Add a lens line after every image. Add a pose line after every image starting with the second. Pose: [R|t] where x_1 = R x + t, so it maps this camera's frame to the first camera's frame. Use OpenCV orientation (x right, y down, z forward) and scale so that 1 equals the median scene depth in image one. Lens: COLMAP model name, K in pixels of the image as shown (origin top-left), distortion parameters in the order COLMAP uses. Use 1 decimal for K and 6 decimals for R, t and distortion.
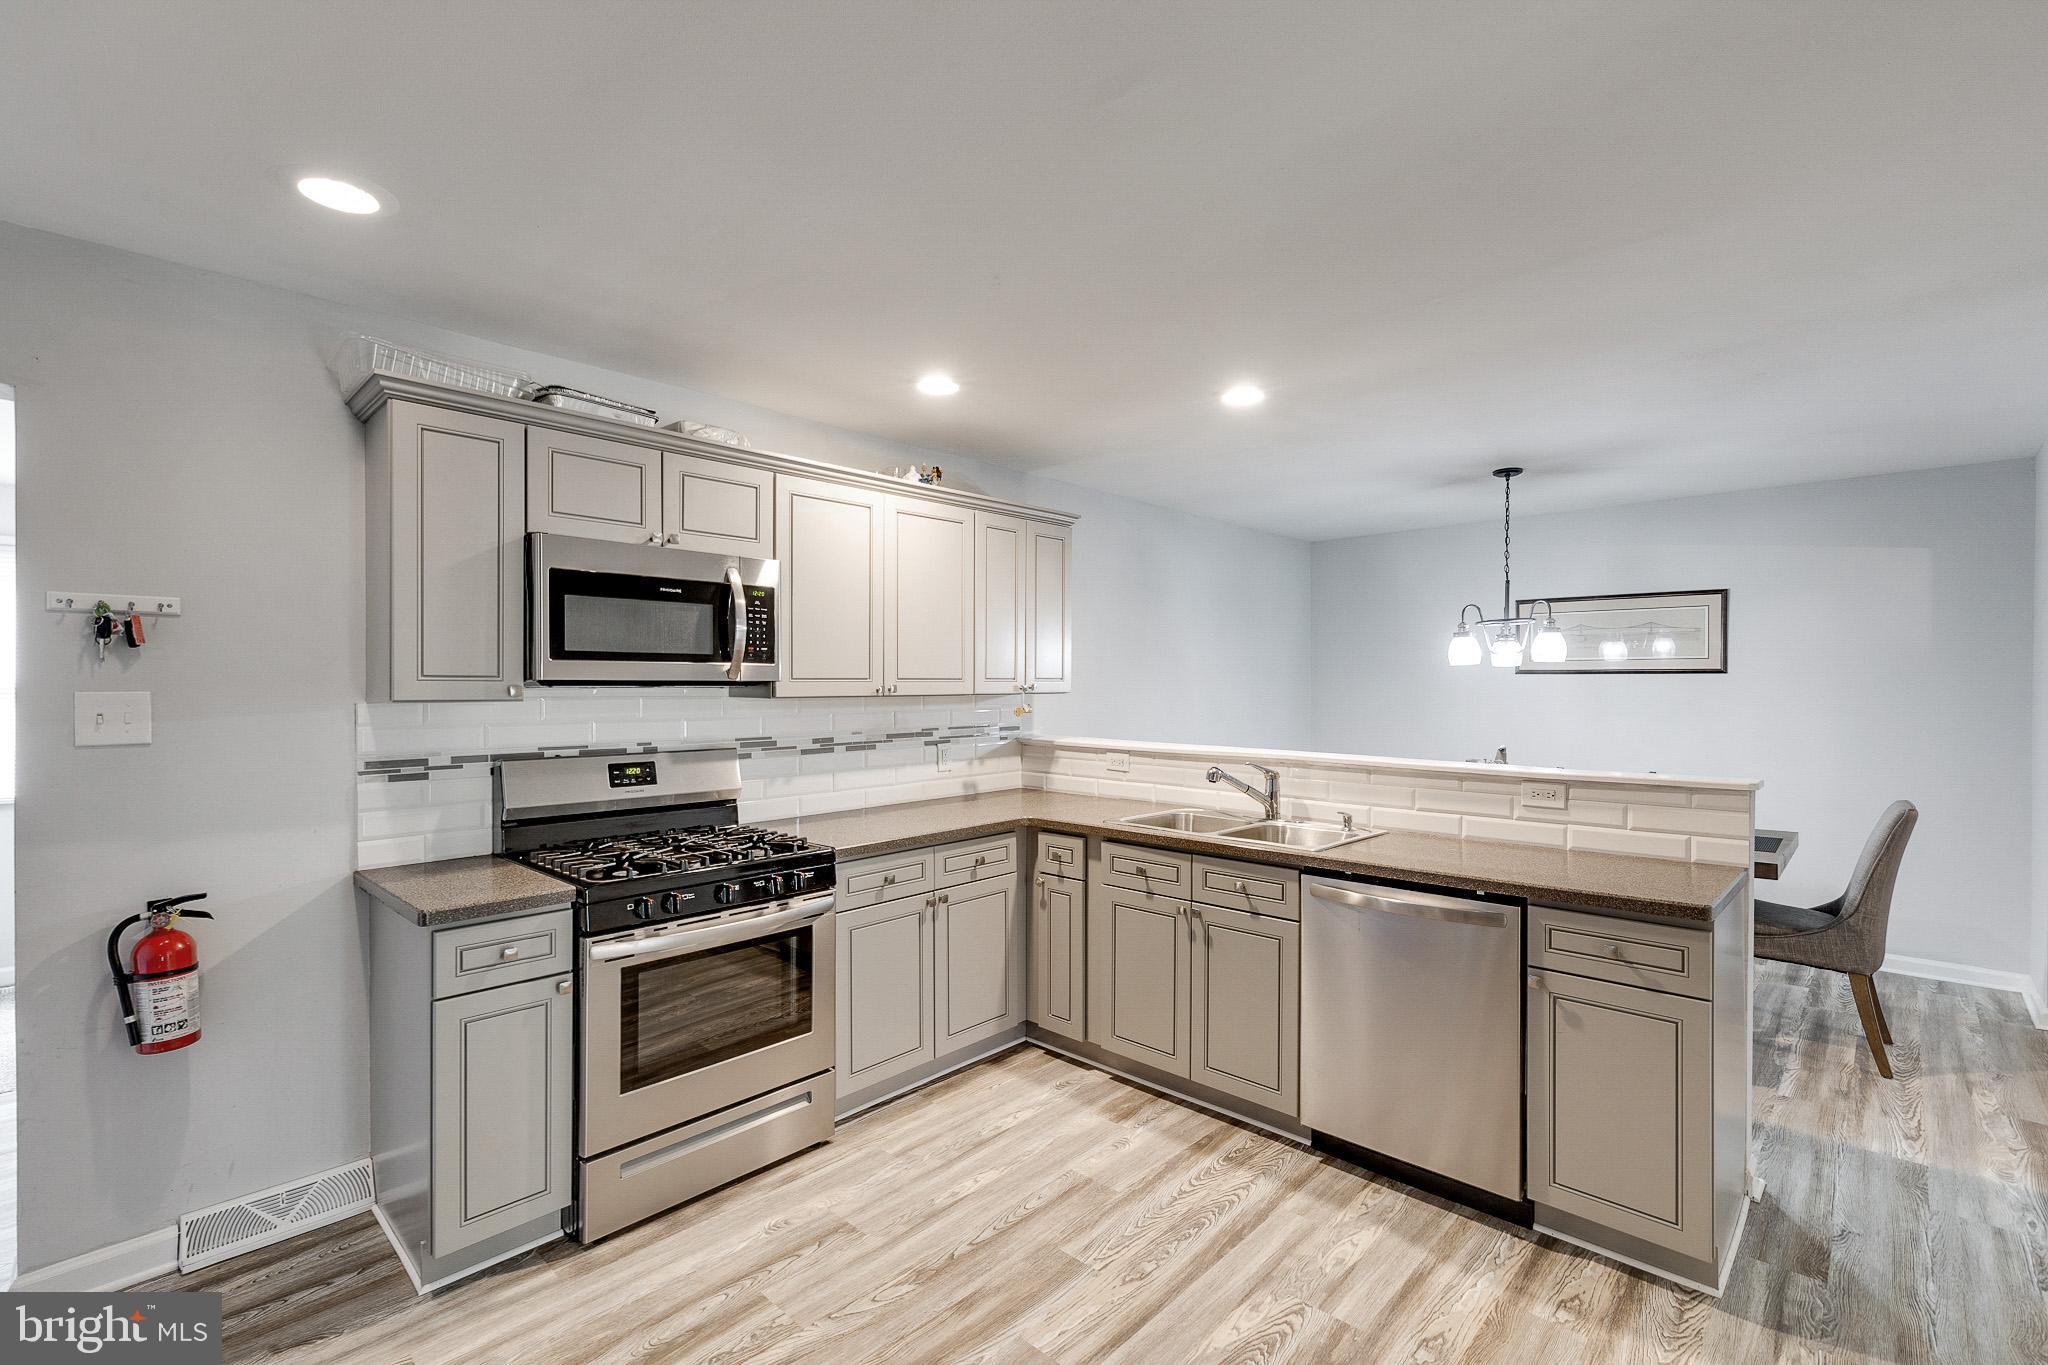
lens RADIAL K [[932.5, 0, 1061.6], [0, 932.5, 689.2], [0, 0, 1]] dist [0.015672, -0.000326]
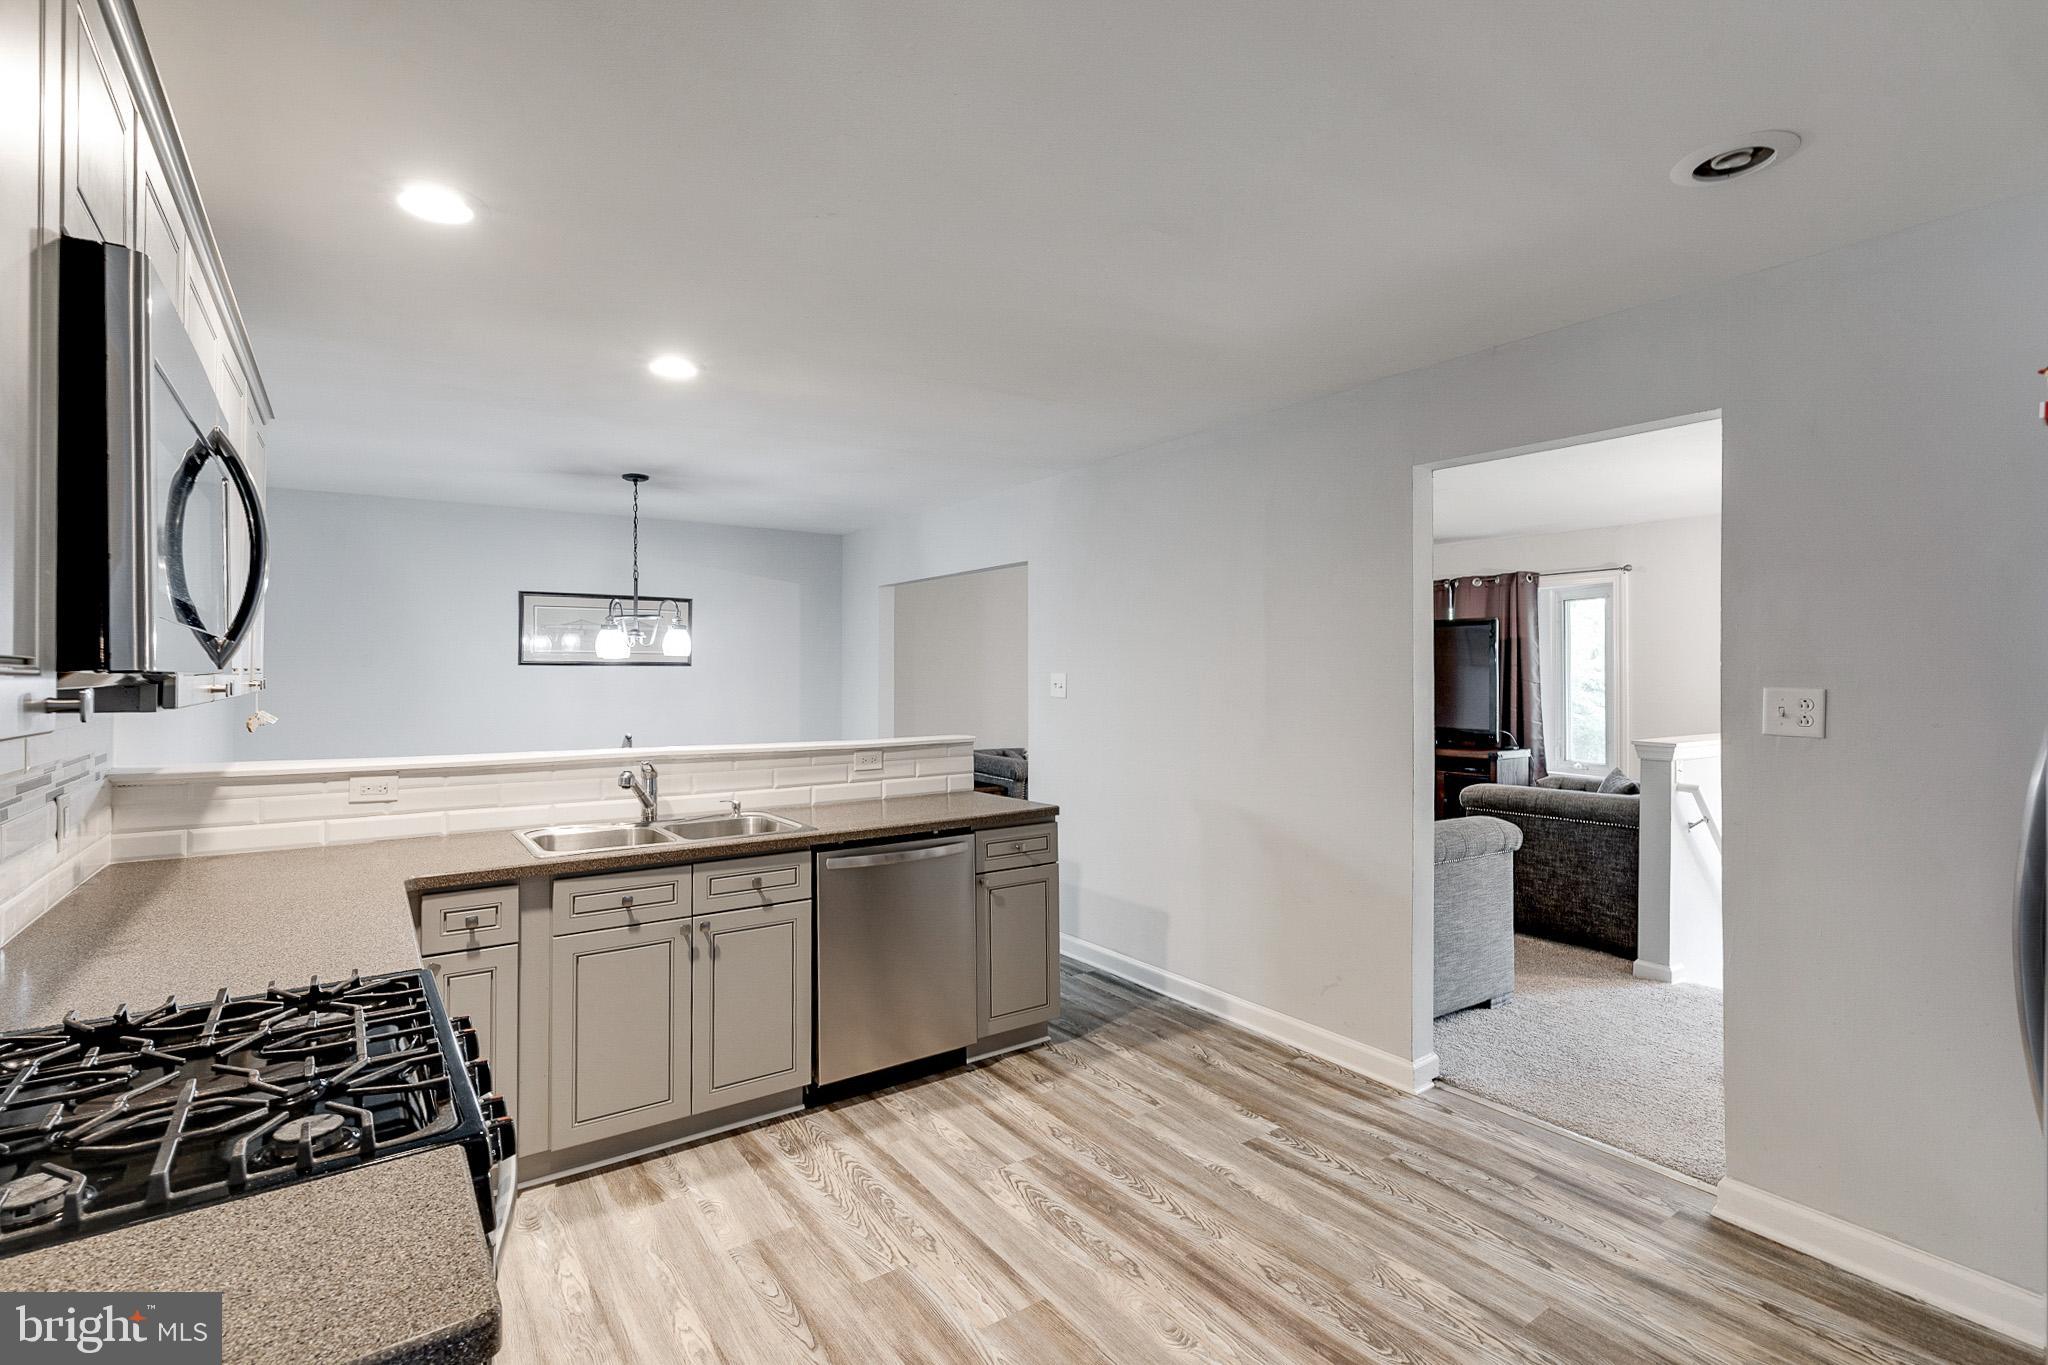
lens RADIAL K [[932.5, 0, 1017.6], [0, 932.5, 667.0], [0, 0, 1]] dist [0.015672, -0.000326]
pose [[0.224925, 0.003546, 0.974370, -0.766969], [0.009433, 0.999939, -0.005817, -0.007687], [-0.974330, 0.010499, 0.224878, 0.551301]]
